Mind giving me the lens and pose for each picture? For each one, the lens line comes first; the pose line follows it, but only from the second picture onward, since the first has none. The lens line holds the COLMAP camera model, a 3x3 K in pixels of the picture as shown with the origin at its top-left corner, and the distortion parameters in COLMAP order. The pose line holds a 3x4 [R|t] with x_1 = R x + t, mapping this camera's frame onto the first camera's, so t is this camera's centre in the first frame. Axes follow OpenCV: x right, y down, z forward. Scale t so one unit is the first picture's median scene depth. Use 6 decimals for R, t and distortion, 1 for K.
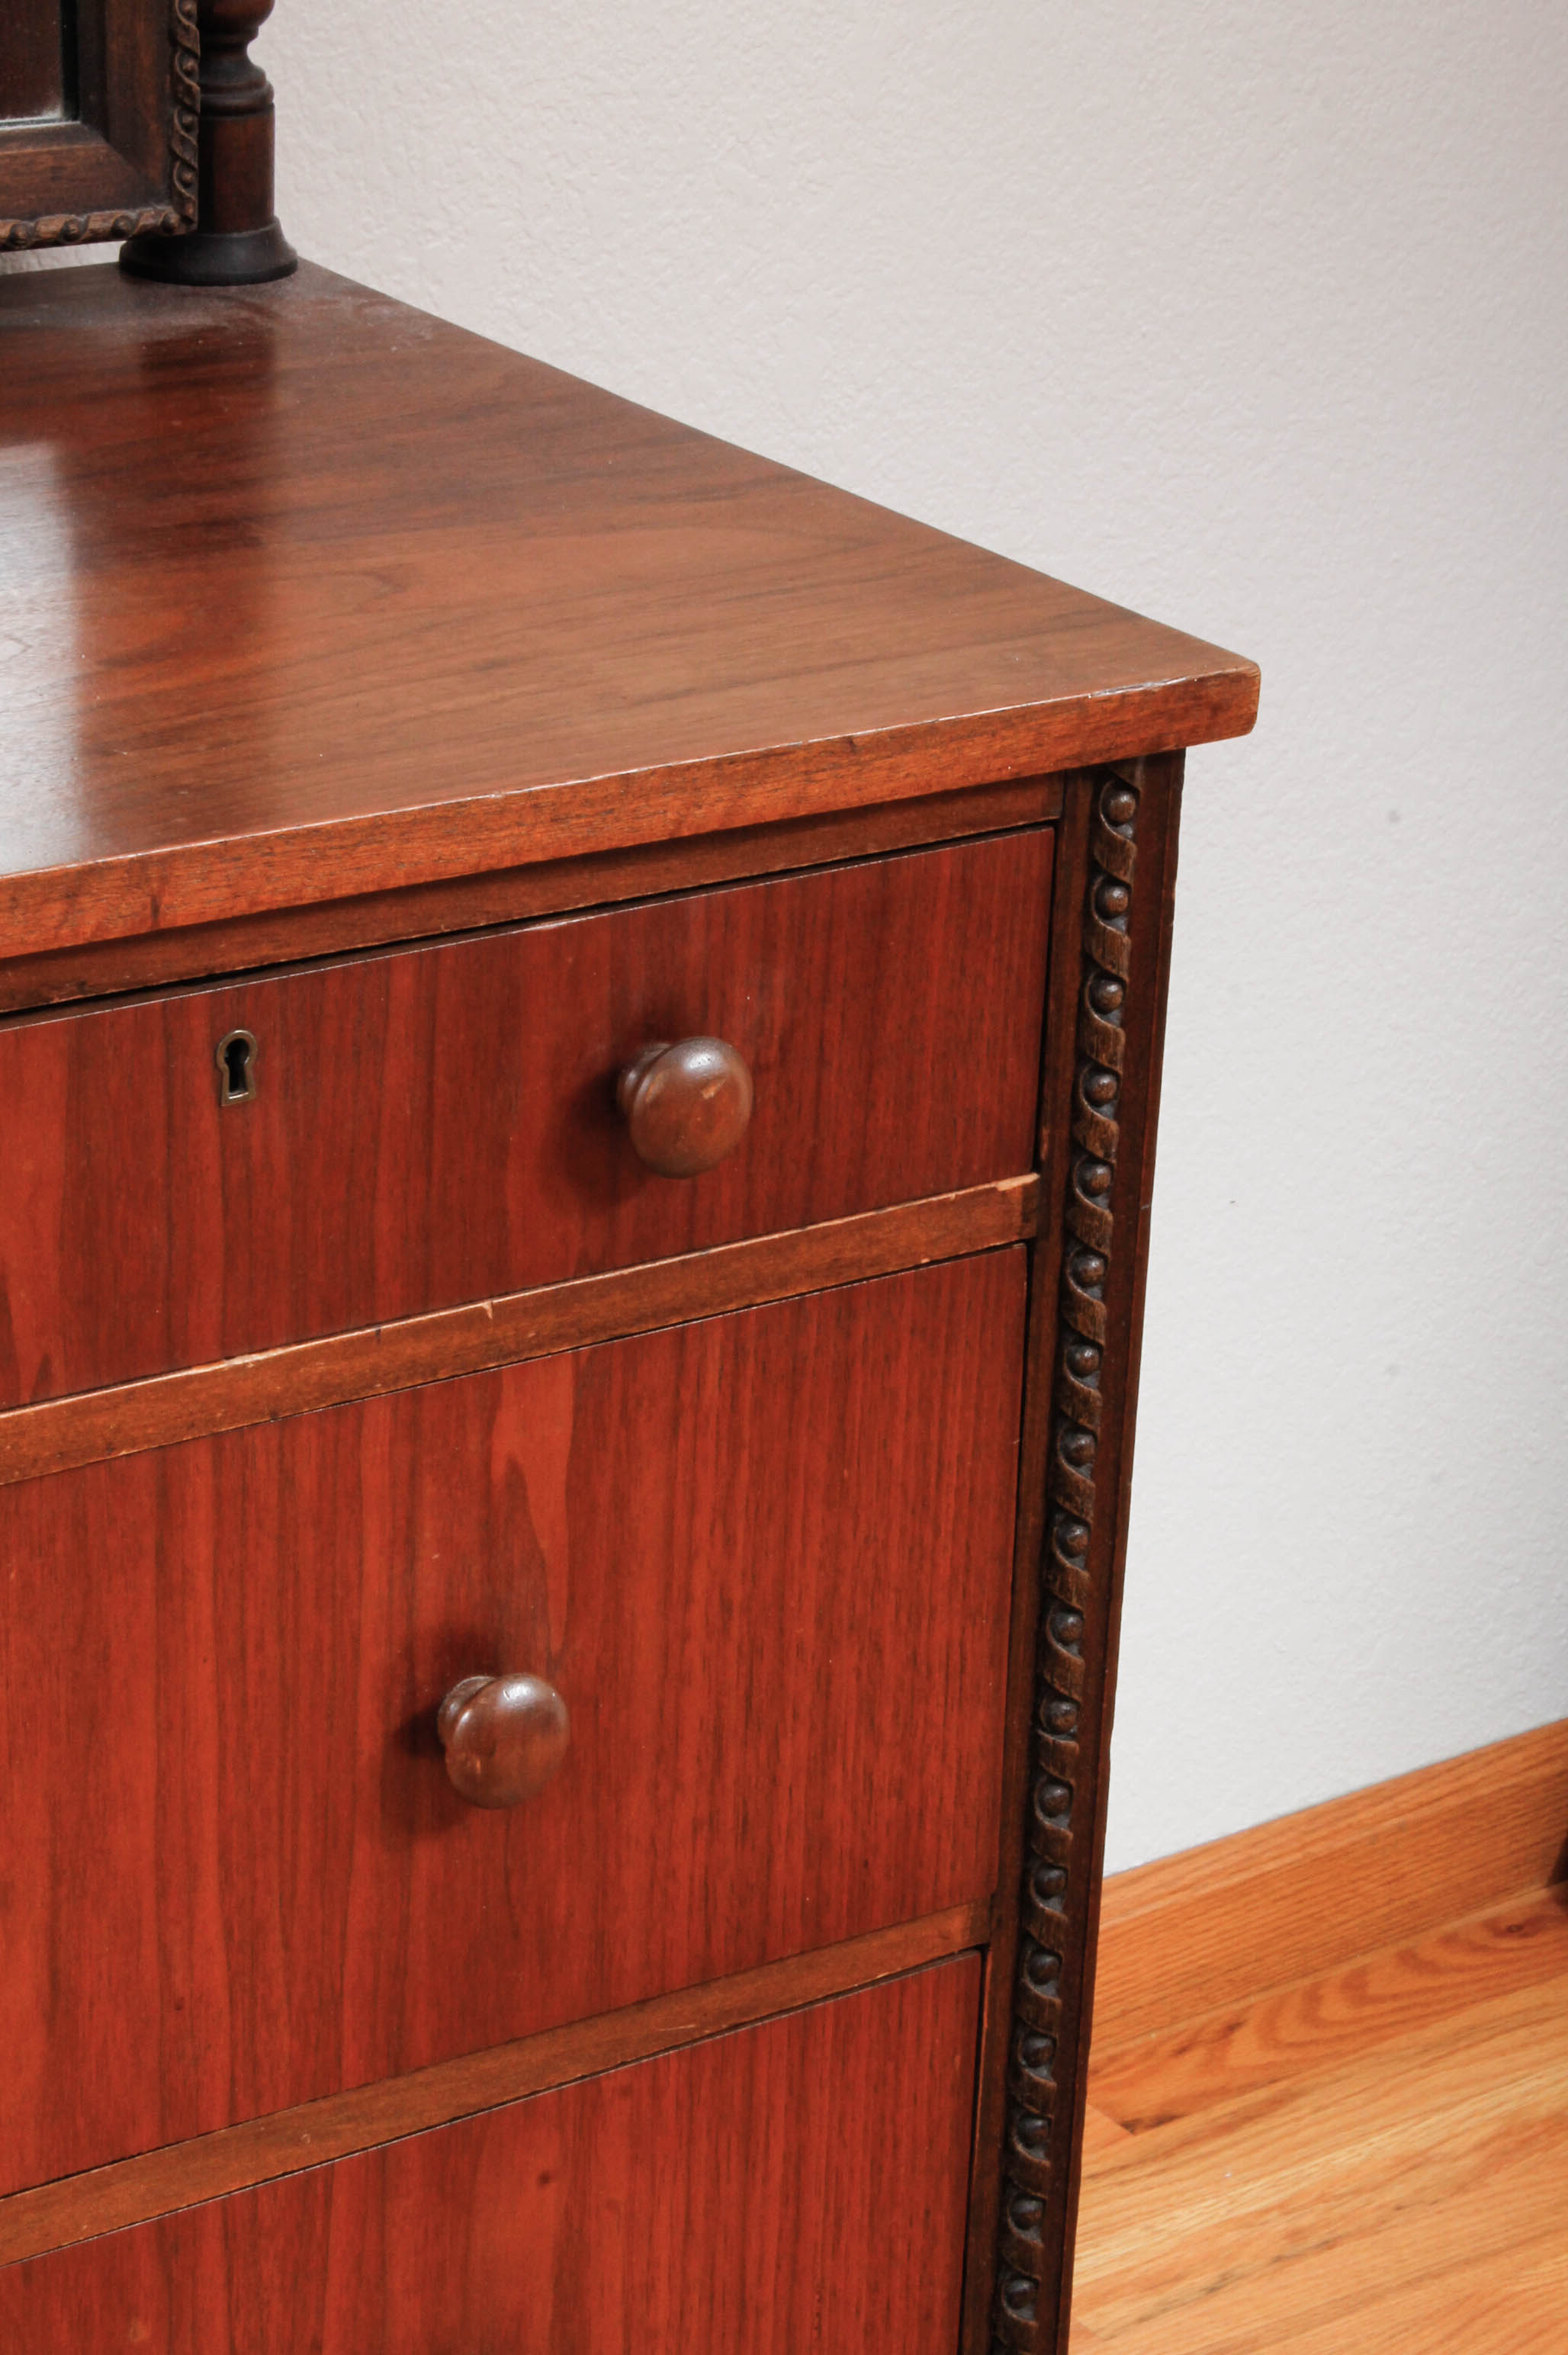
lens RADIAL K [[5725.3, 0, 774.6], [0, 5725.3, 1166.4], [0, 0, 1]] dist [0.070511, 0.000000]
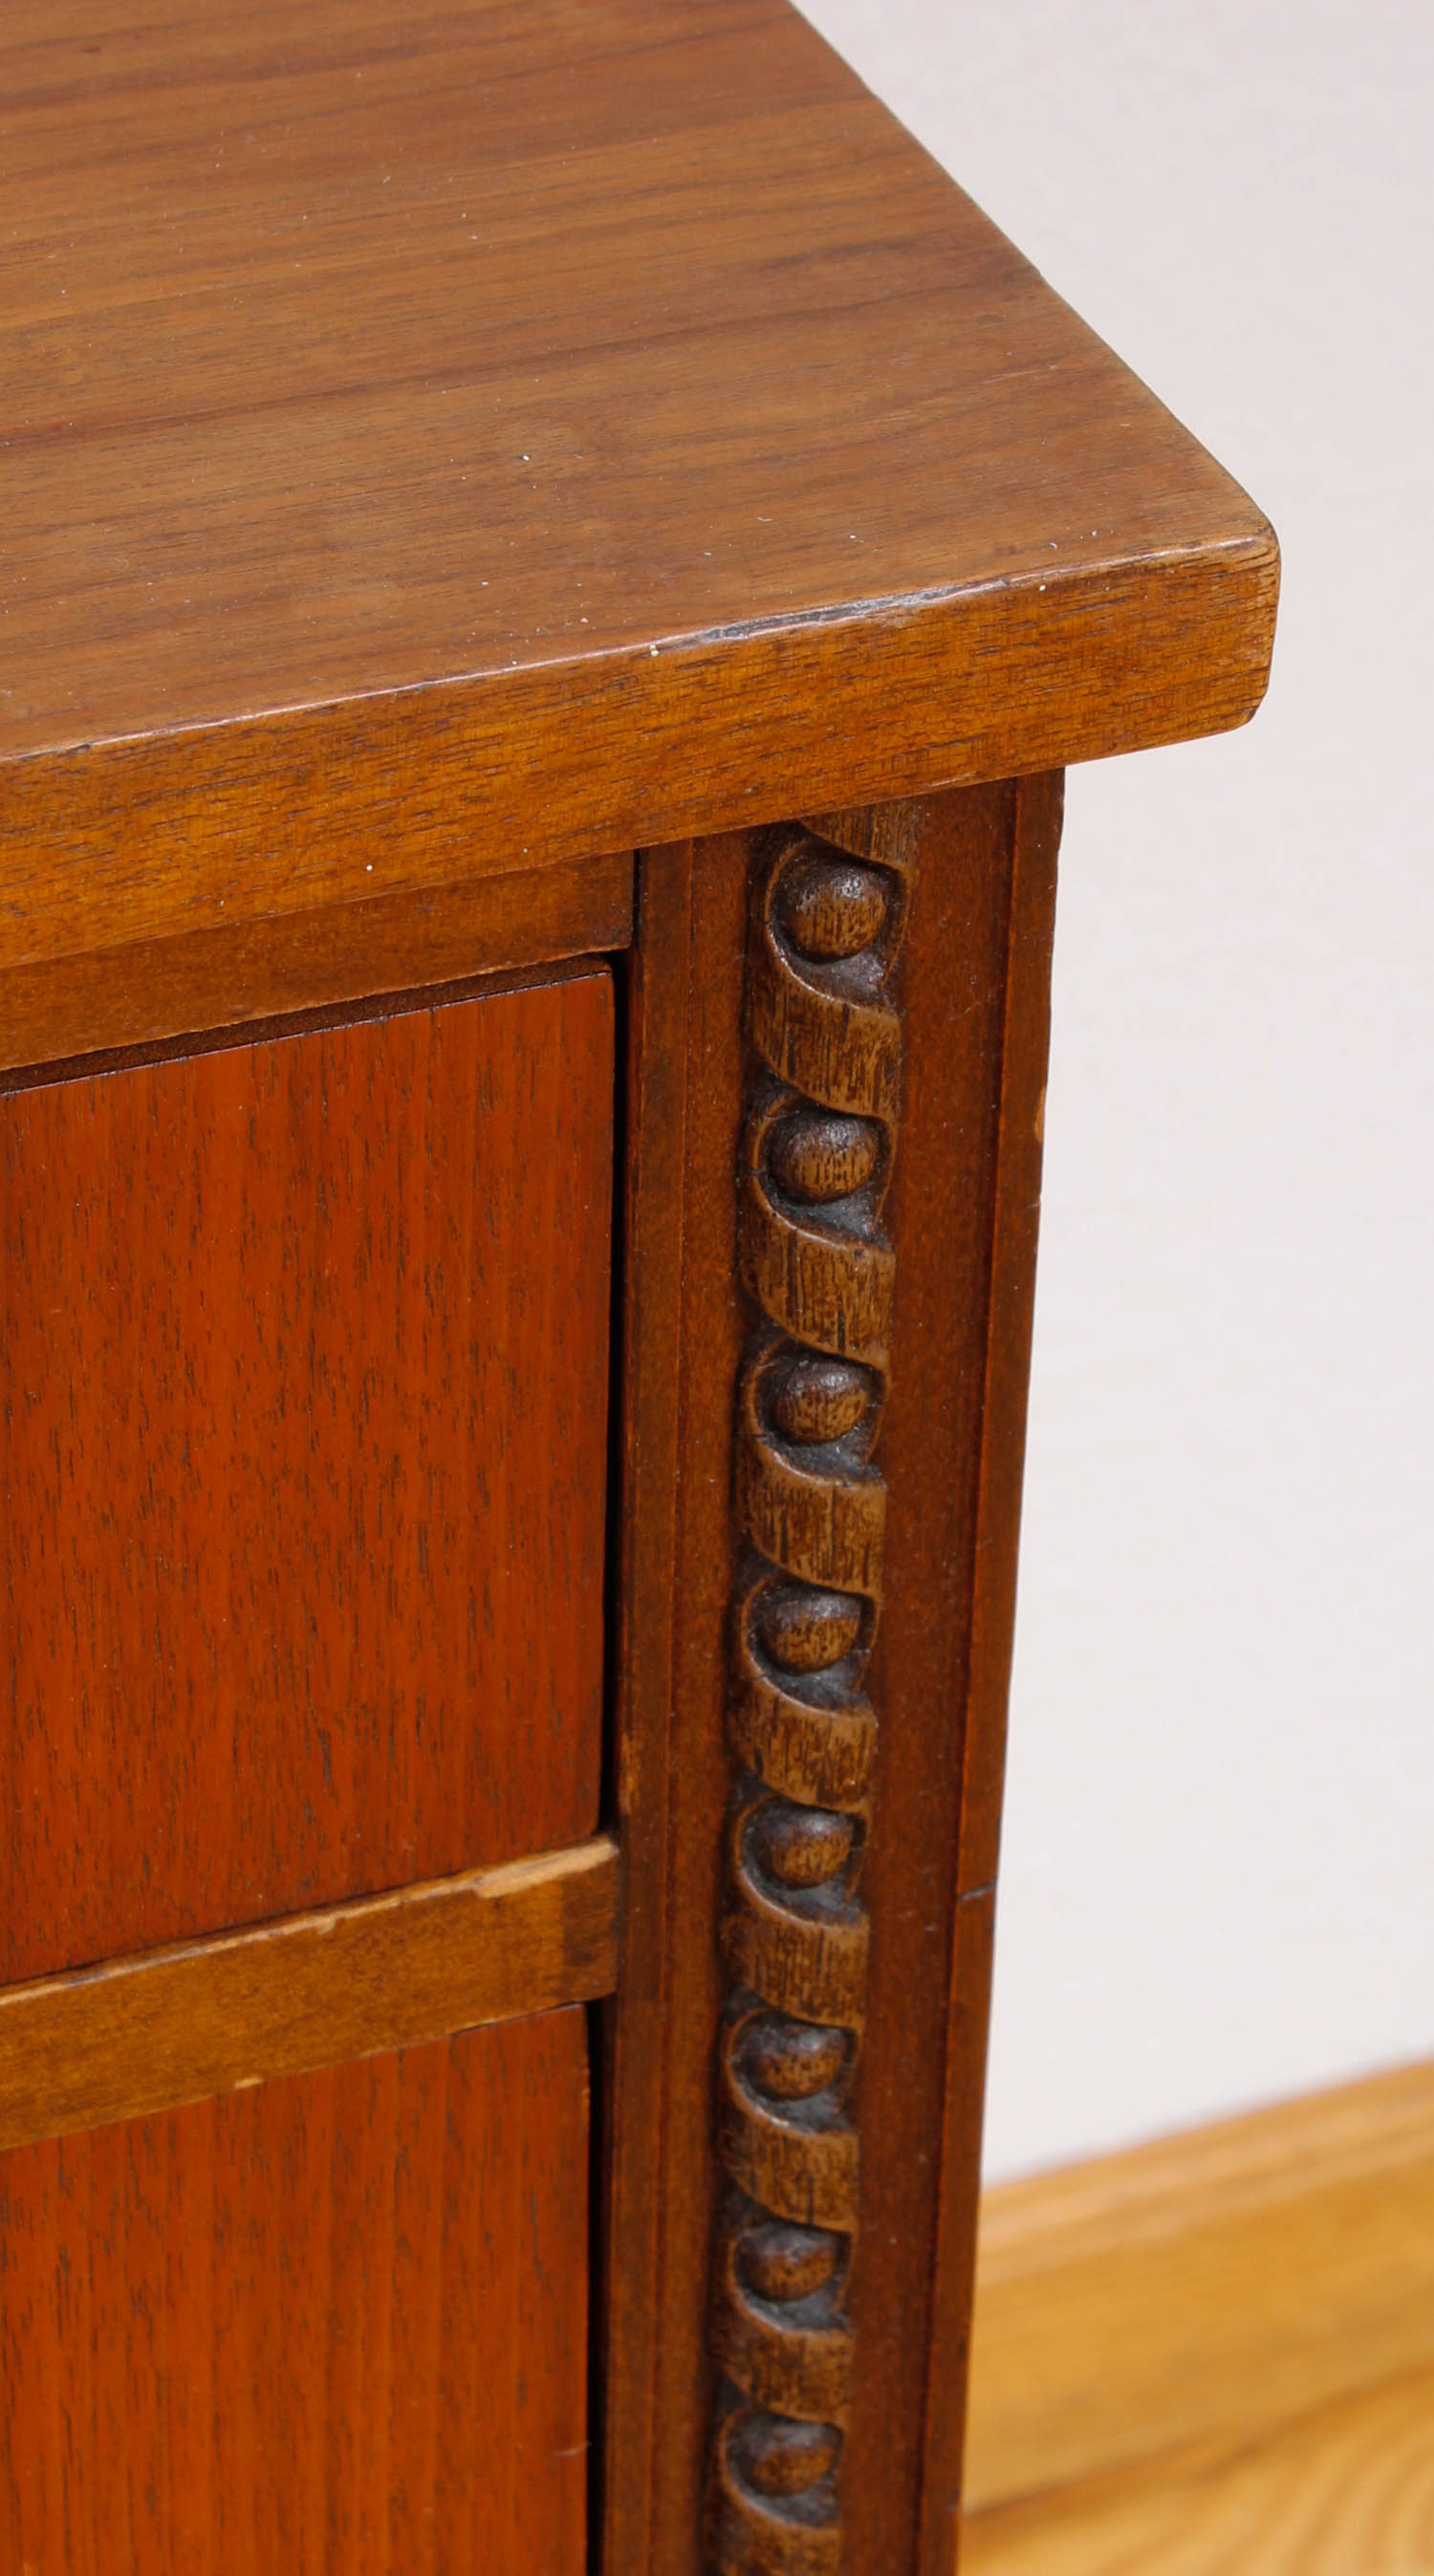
lens RADIAL K [[6952.8, 0, 694.2], [0, 6952.8, 1275.6], [0, 0, 1]] dist [-0.355347, 0.000000]
pose [[0.973865, 0.113719, -0.196610, 0.132367], [-0.066356, 0.970318, 0.232550, -0.133814], [0.217220, -0.213426, 0.952505, 0.611383]]
